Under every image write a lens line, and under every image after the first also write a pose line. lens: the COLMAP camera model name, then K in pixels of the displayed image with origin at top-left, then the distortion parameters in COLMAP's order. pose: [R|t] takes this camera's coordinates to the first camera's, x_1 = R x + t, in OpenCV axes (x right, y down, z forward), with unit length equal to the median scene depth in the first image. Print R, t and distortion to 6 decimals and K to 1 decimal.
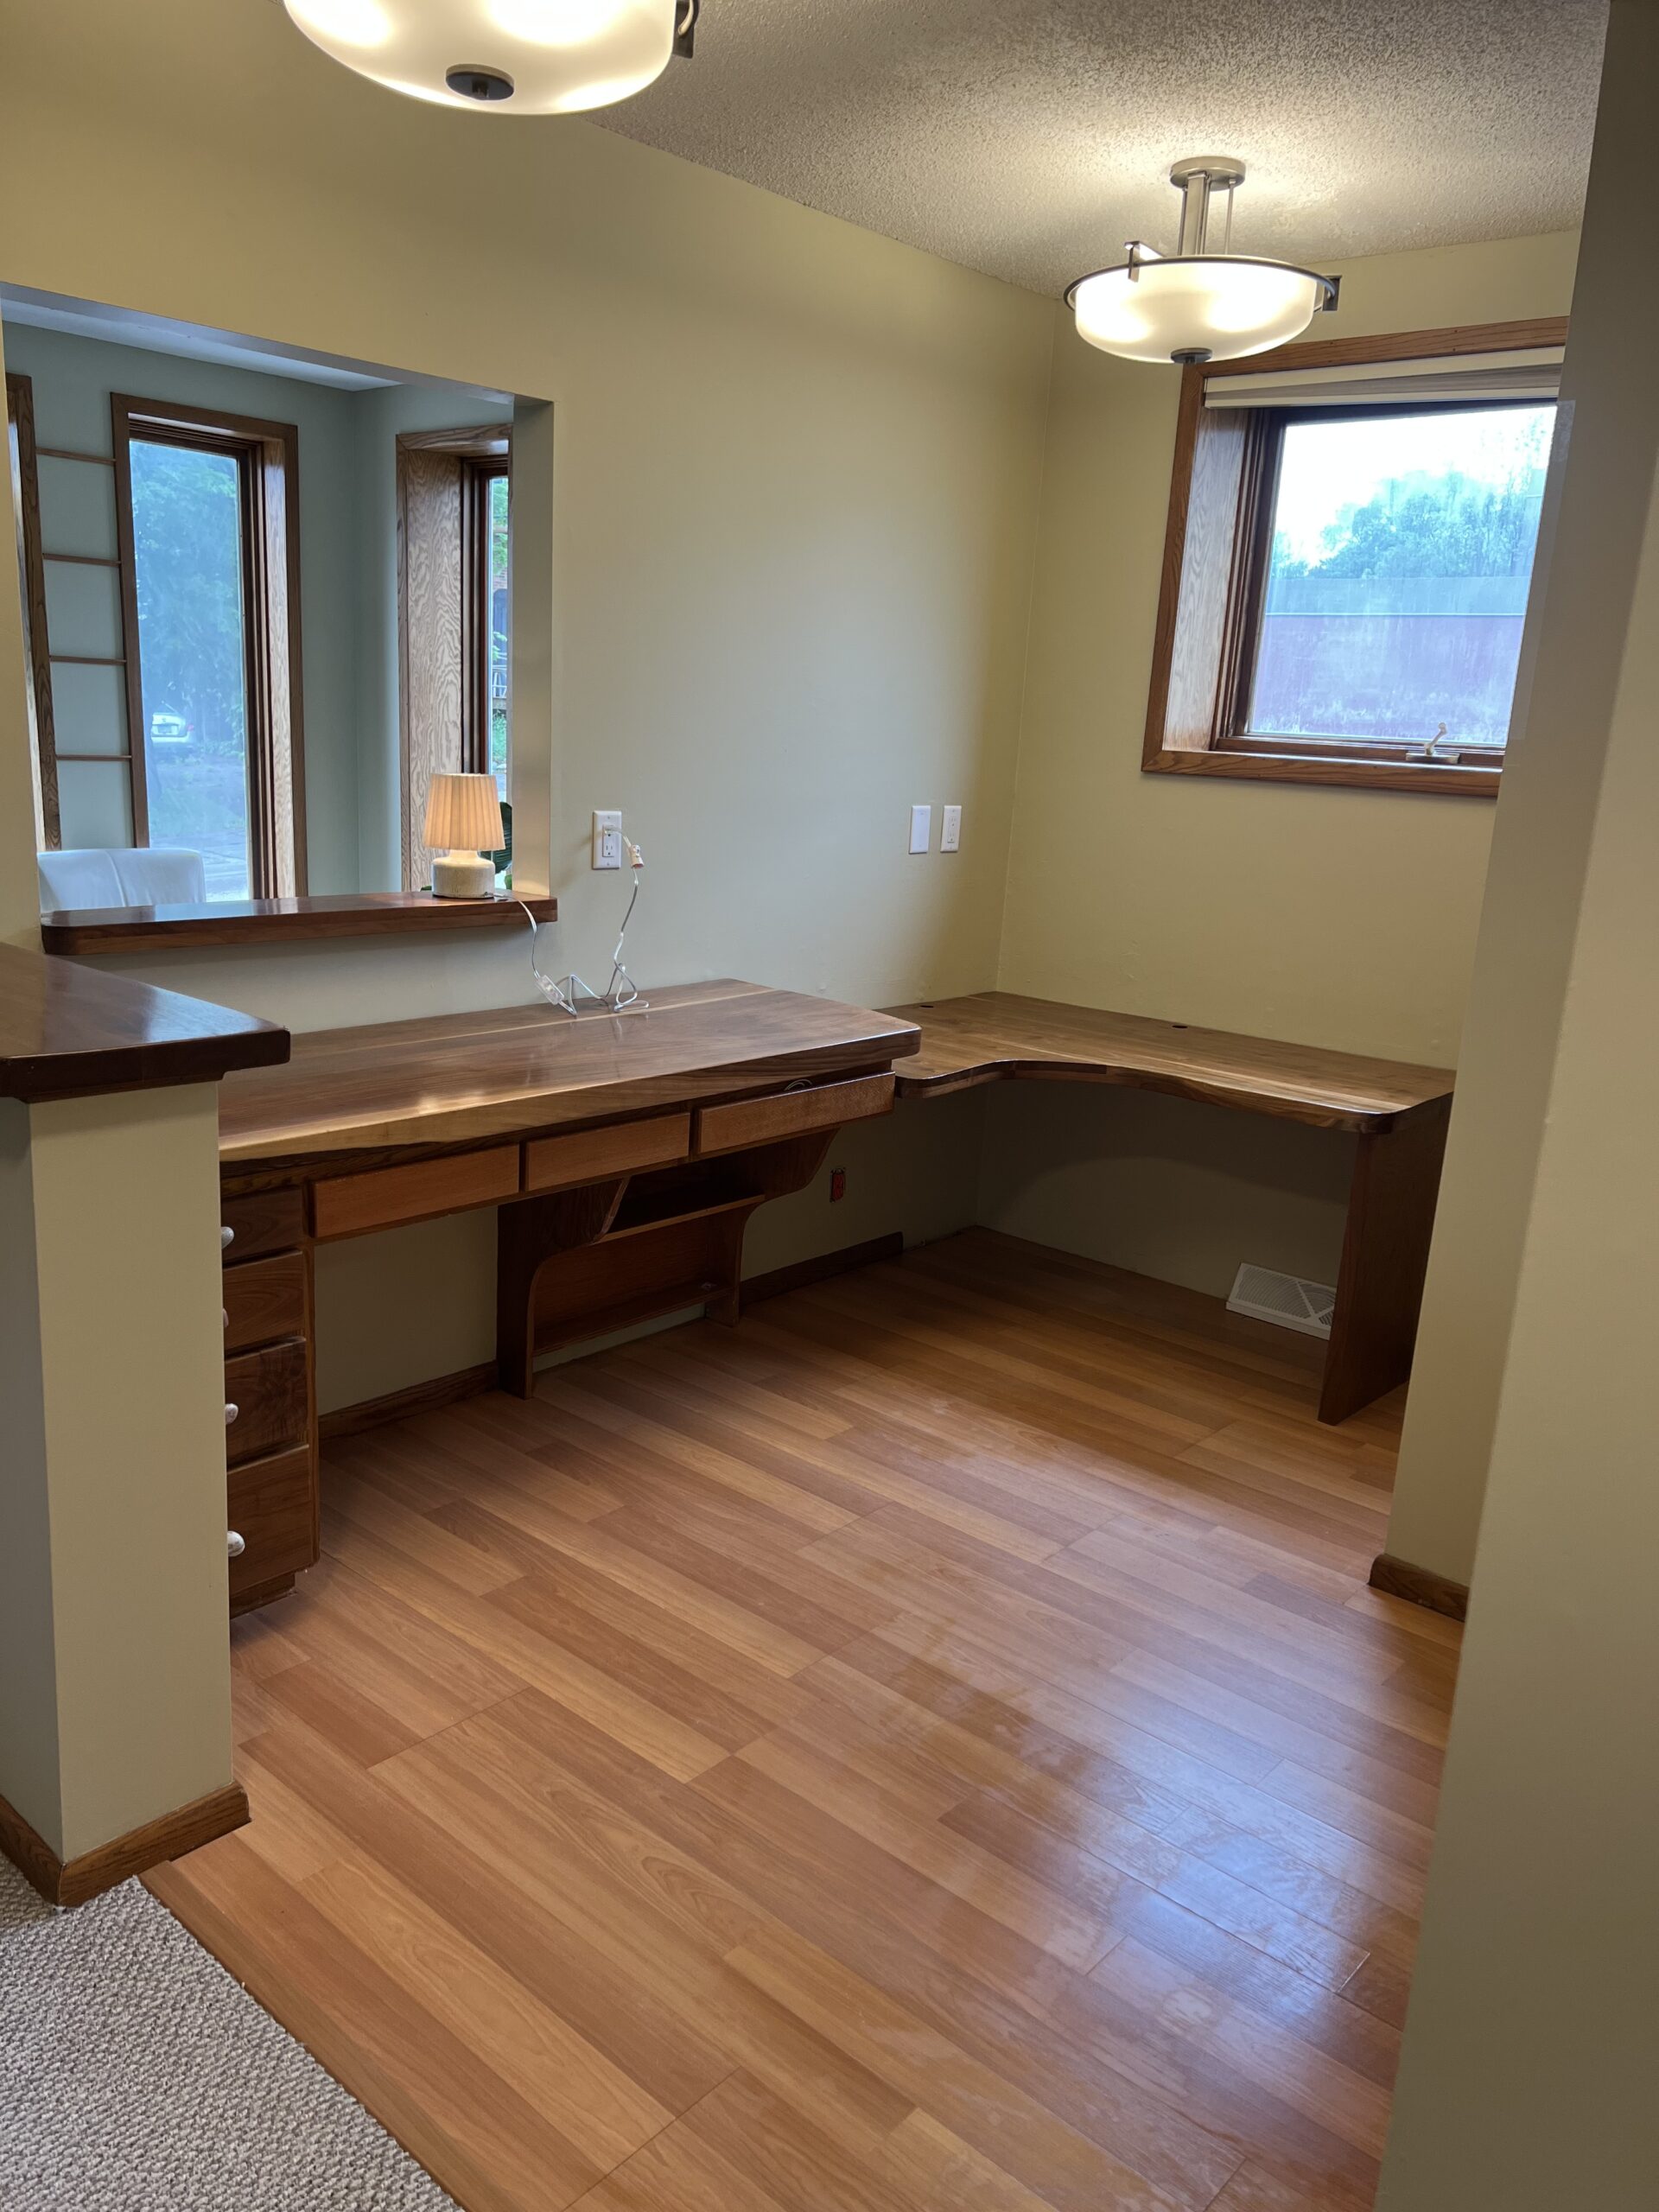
lens RADIAL K [[1655.9, 0, 779.9], [0, 1655.9, 1129.3], [0, 0, 1]] dist [0.011188, -0.028861]
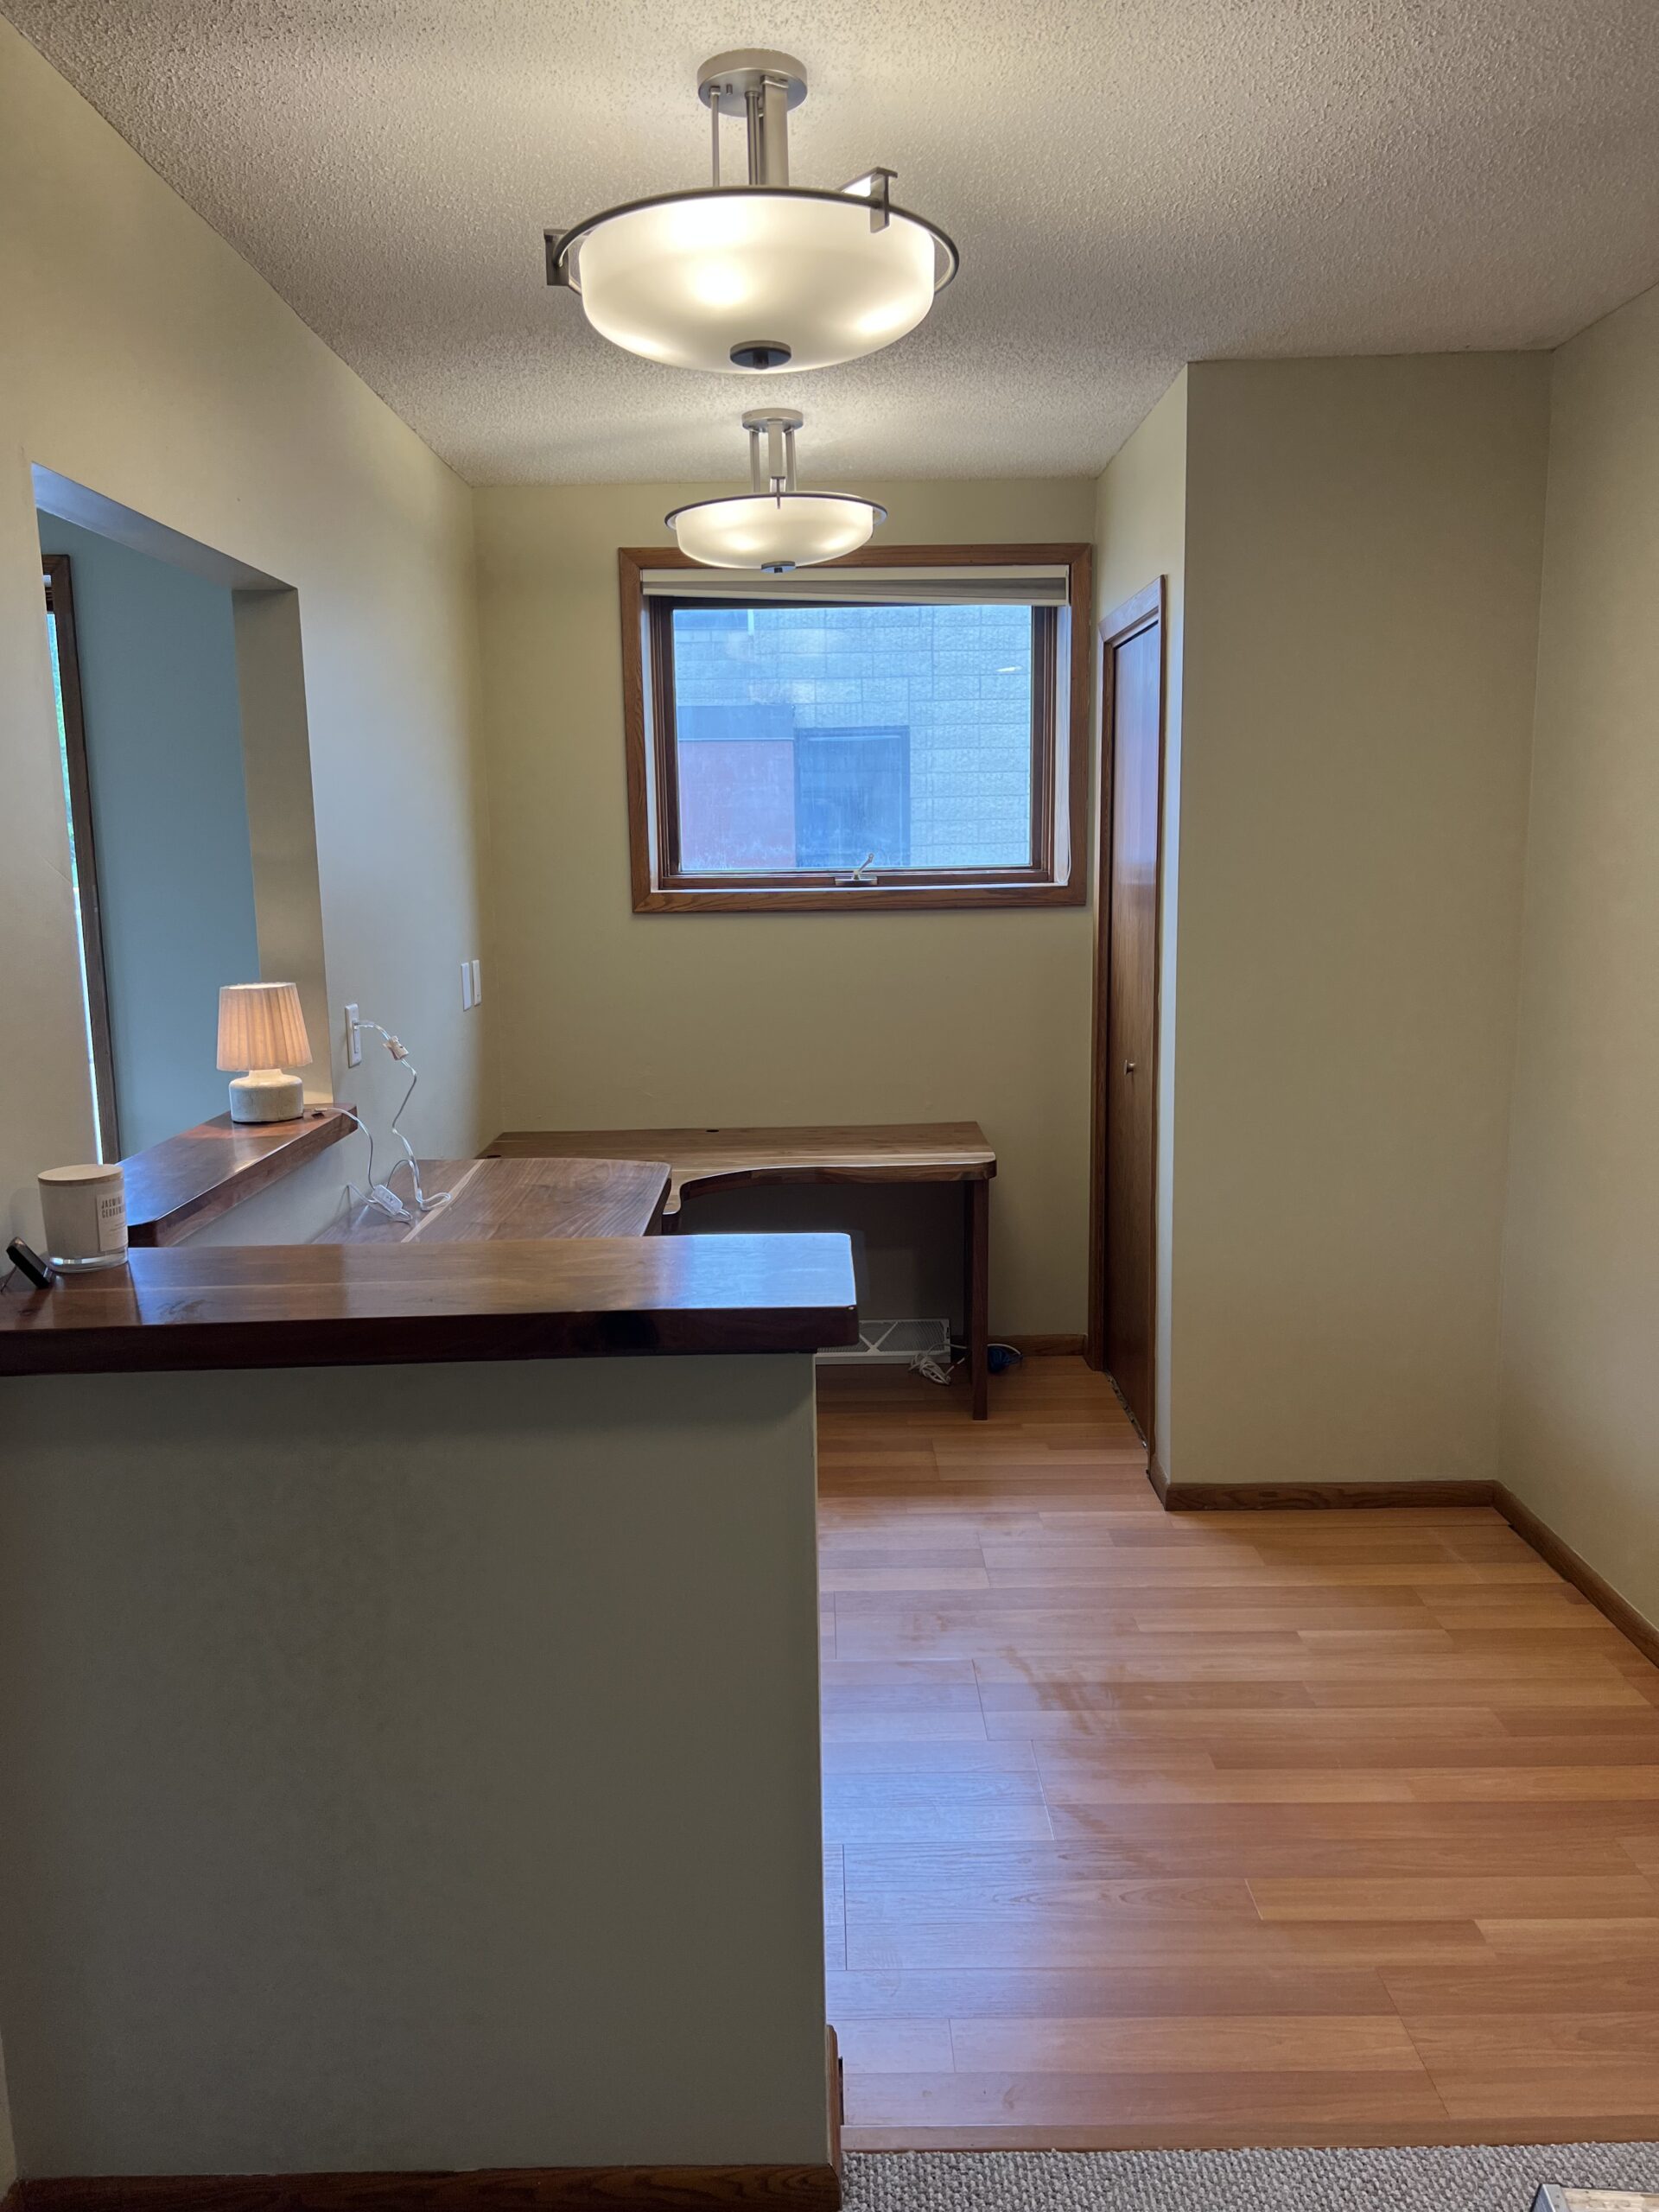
lens RADIAL K [[1655.9, 0, 795.1], [0, 1655.9, 1141.9], [0, 0, 1]] dist [0.011188, -0.028861]
pose [[0.734857, -0.178991, 0.654177, -0.560158], [0.214880, 0.976301, 0.025748, -0.089038], [-0.643282, 0.121648, 0.755903, 0.140598]]
